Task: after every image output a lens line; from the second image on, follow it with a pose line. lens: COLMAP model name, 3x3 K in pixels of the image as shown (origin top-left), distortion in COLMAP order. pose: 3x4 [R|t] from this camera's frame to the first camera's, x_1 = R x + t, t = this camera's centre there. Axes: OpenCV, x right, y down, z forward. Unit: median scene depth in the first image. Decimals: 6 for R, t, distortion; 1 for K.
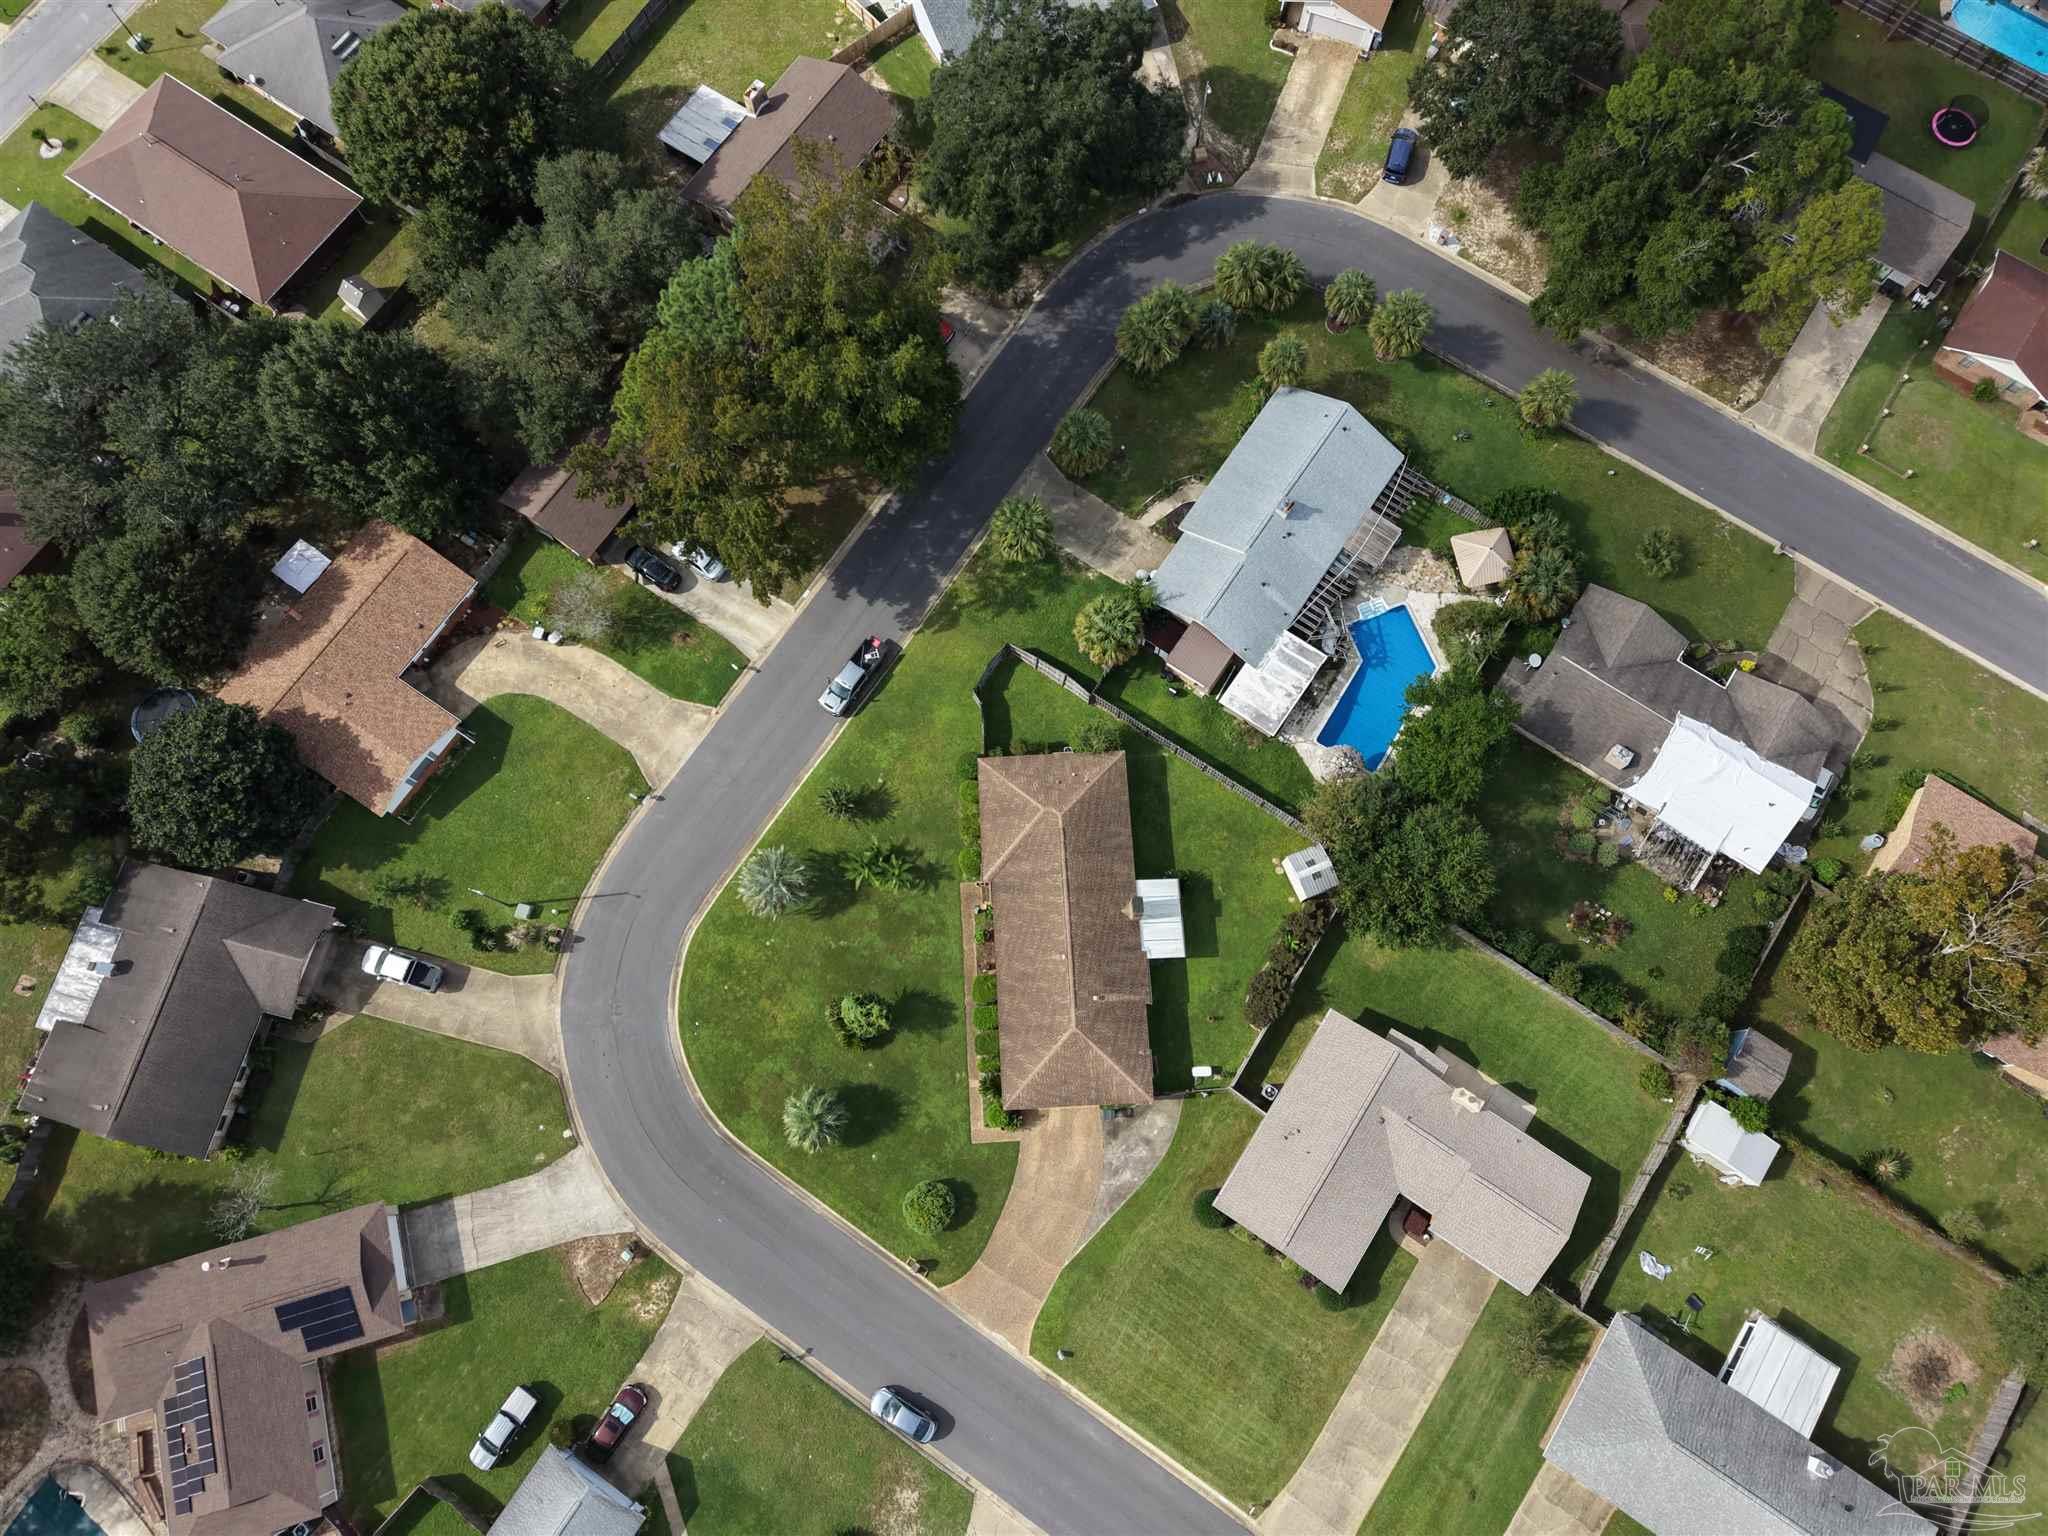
lens RADIAL K [[1375.6, 0, 1024.0], [0, 1375.6, 768.0], [0, 0, 1]] dist [0.040150, -0.036574]
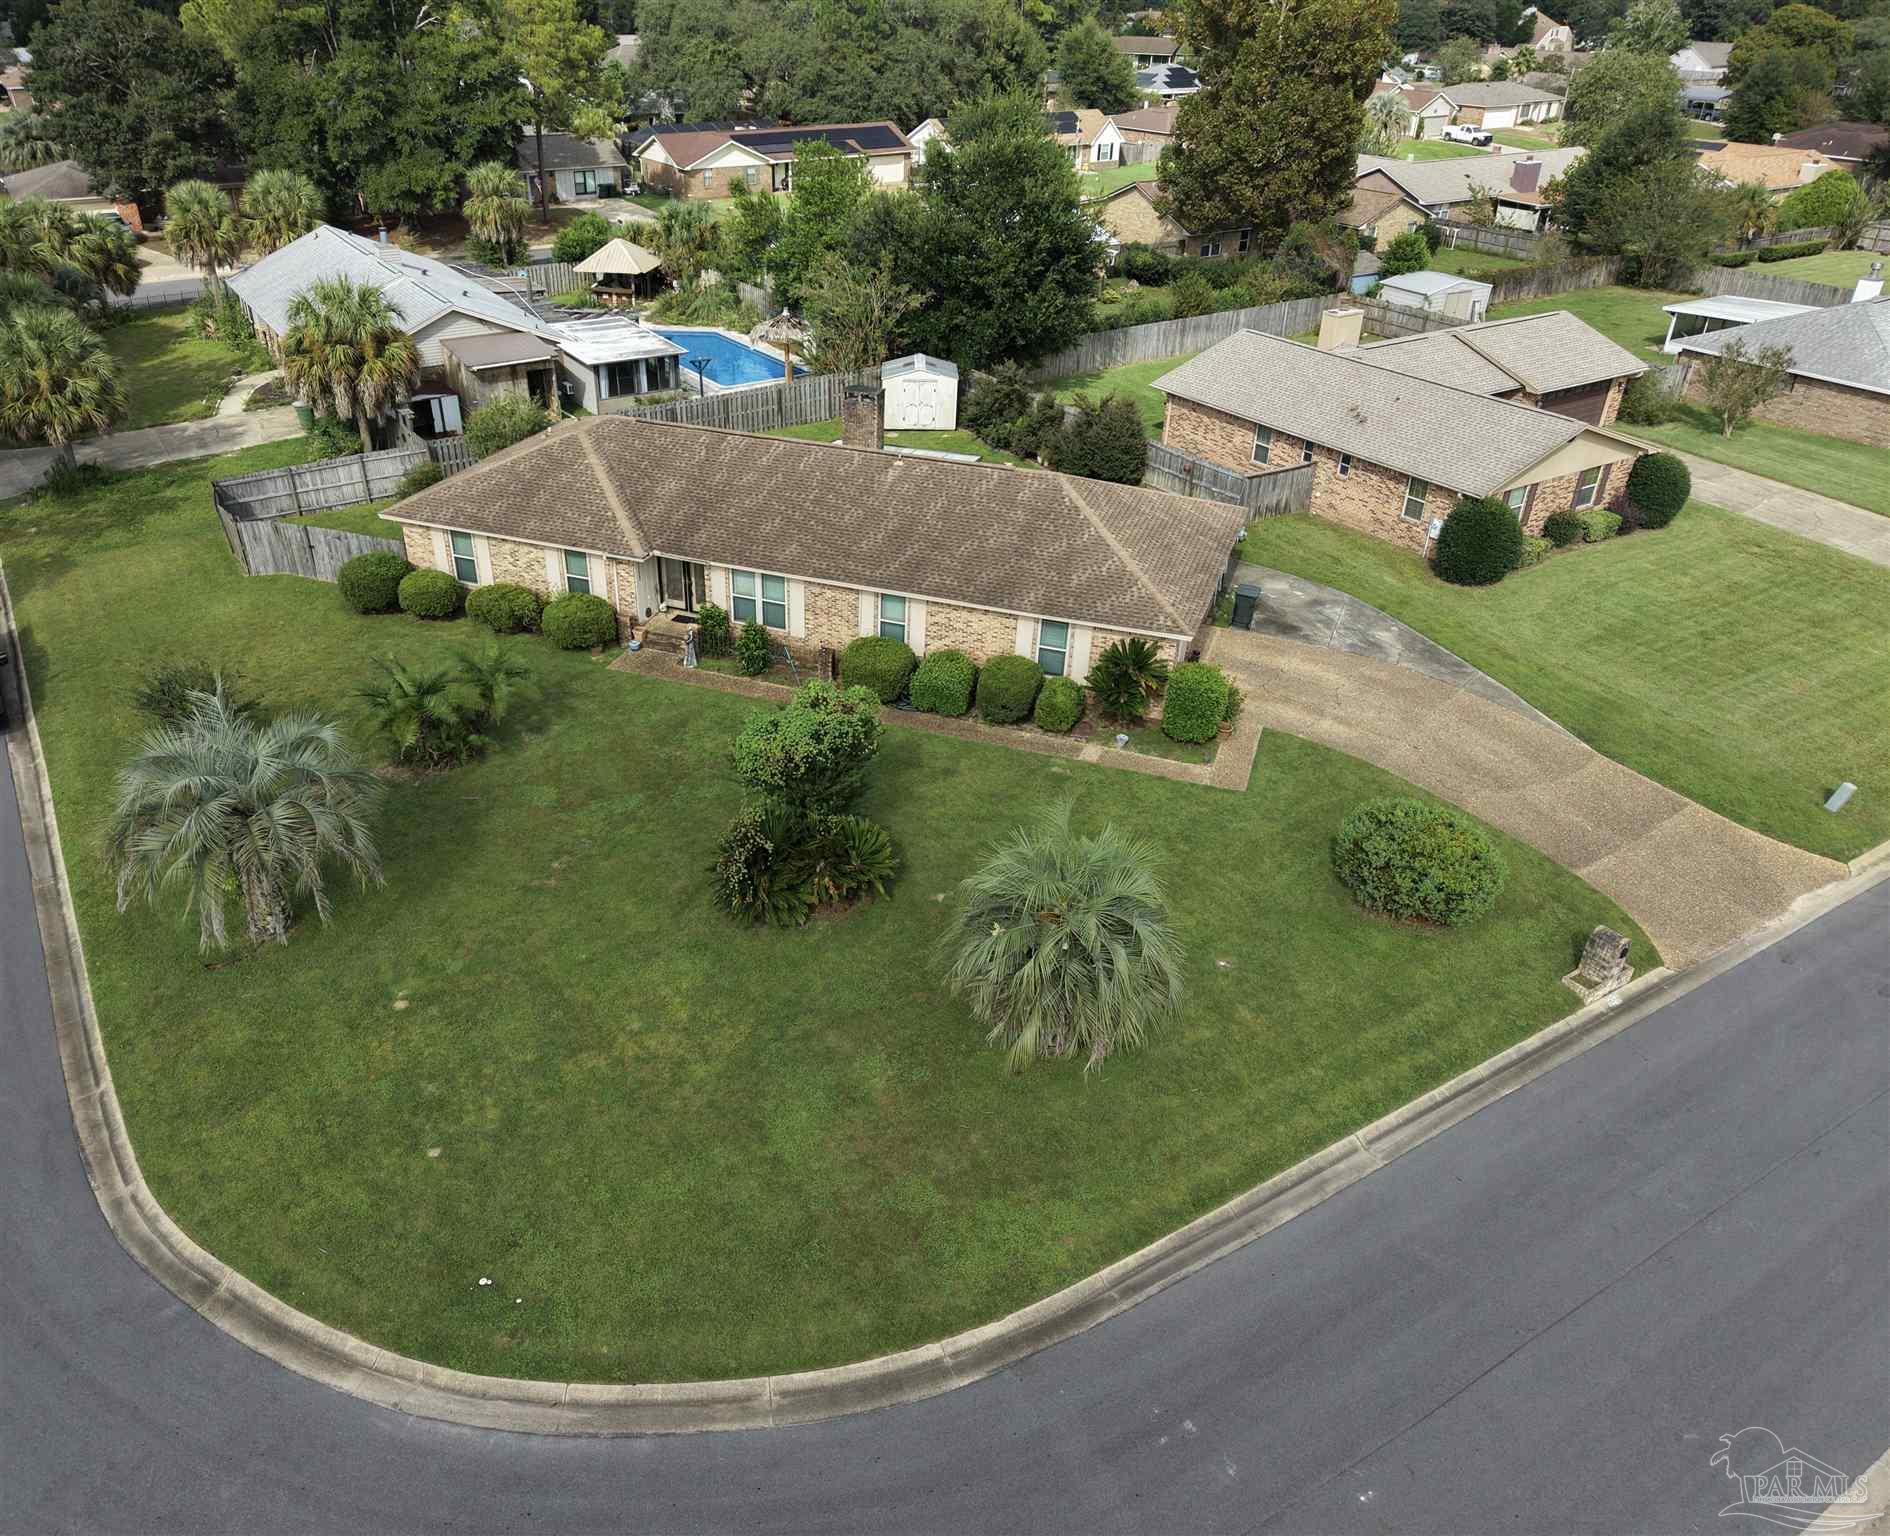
lens RADIAL K [[1372.8, 0, 870.1], [0, 1372.8, 774.1], [0, 0, 1]] dist [0.010012, -0.004563]
pose [[0.406574, -0.476778, 0.779346, -0.350488], [0.880403, 0.432378, -0.194779, 0.251471], [-0.244106, 0.765331, 0.595550, 0.800342]]
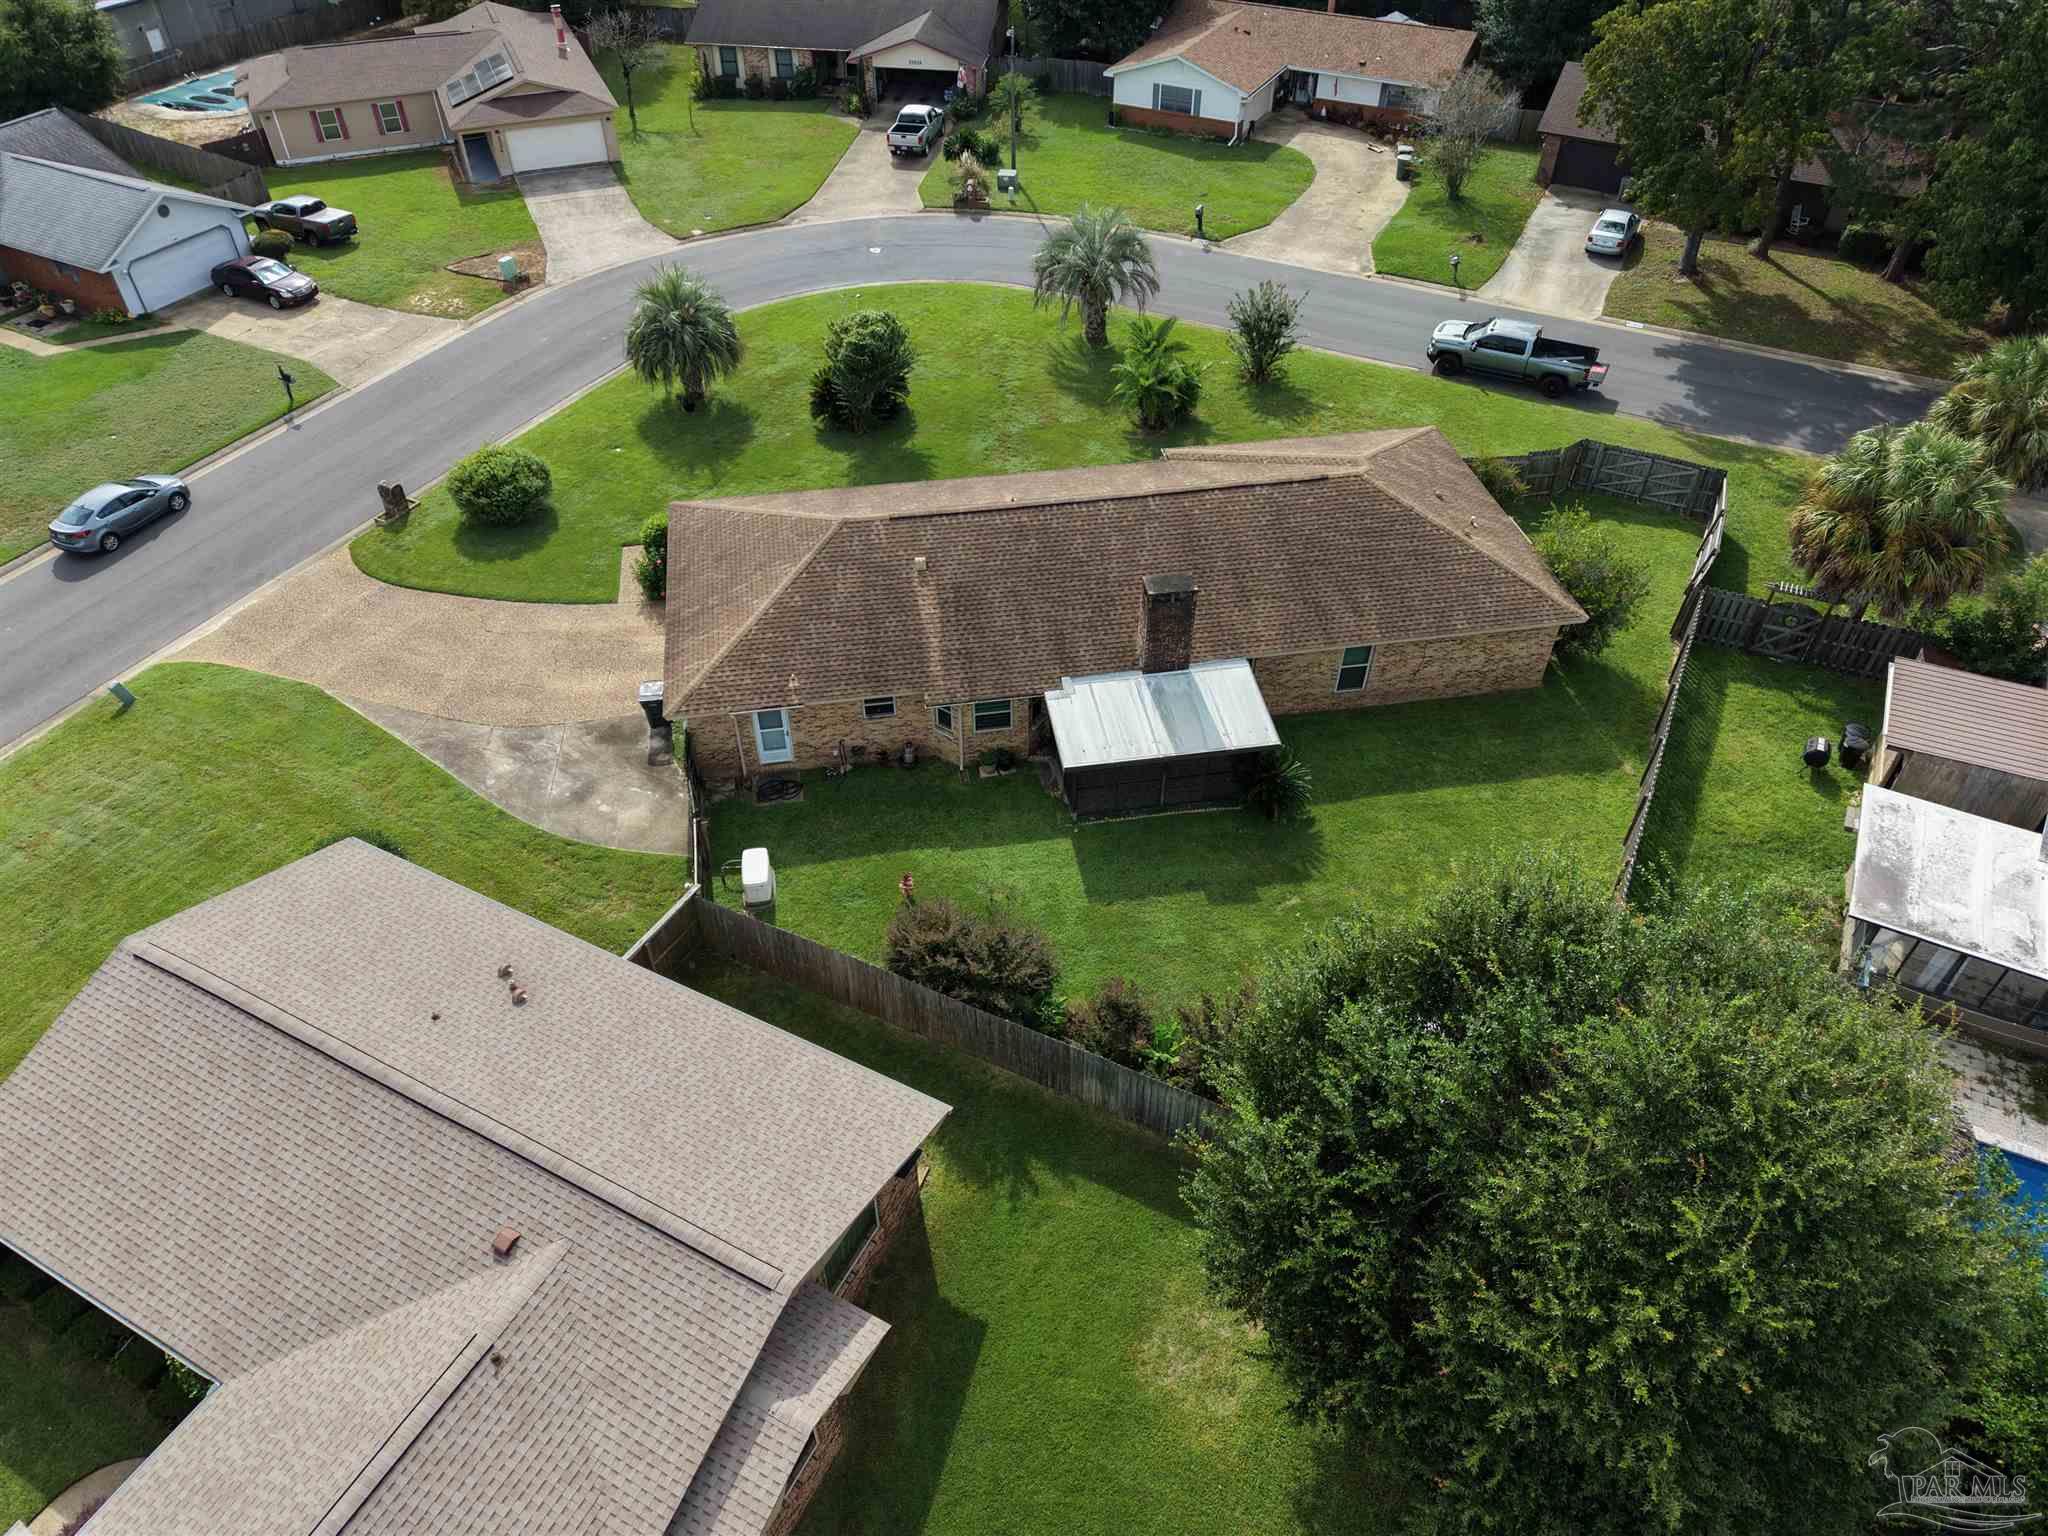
lens RADIAL K [[1375.6, 0, 1024.0], [0, 1375.6, 768.0], [0, 0, 1]] dist [0.040150, -0.036574]
pose [[0.114473, 0.663442, -0.739419, 0.377745], [-0.959631, 0.266338, 0.090406, 0.115337], [0.256914, 0.699220, 0.667148, 0.763992]]
